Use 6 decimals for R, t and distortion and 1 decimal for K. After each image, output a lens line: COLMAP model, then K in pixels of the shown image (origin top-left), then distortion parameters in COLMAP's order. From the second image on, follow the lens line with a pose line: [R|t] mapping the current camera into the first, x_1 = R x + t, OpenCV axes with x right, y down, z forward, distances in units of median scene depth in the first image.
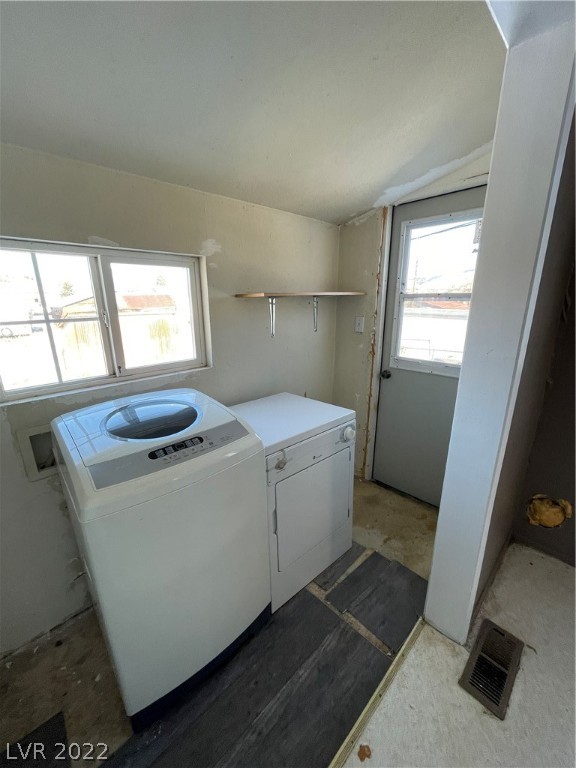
lens RADIAL K [[309.7, 0, 288.0], [0, 309.7, 384.0], [0, 0, 1]] dist [-0.000536, -0.000328]
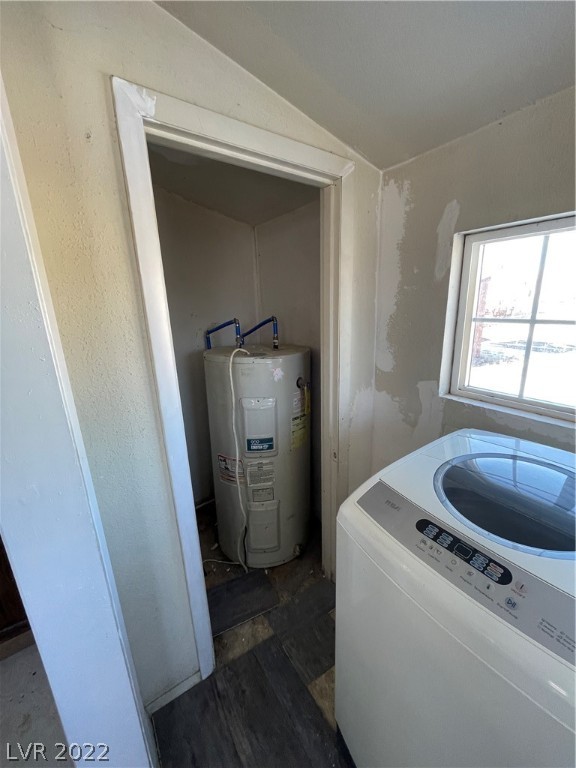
lens RADIAL K [[309.7, 0, 288.0], [0, 309.7, 384.0], [0, 0, 1]] dist [-0.000536, -0.000328]
pose [[-0.170414, 0.265845, -0.948834, 0.164452], [-0.238547, 0.923146, 0.301491, -0.174008], [0.956062, 0.277720, -0.093900, 0.629290]]
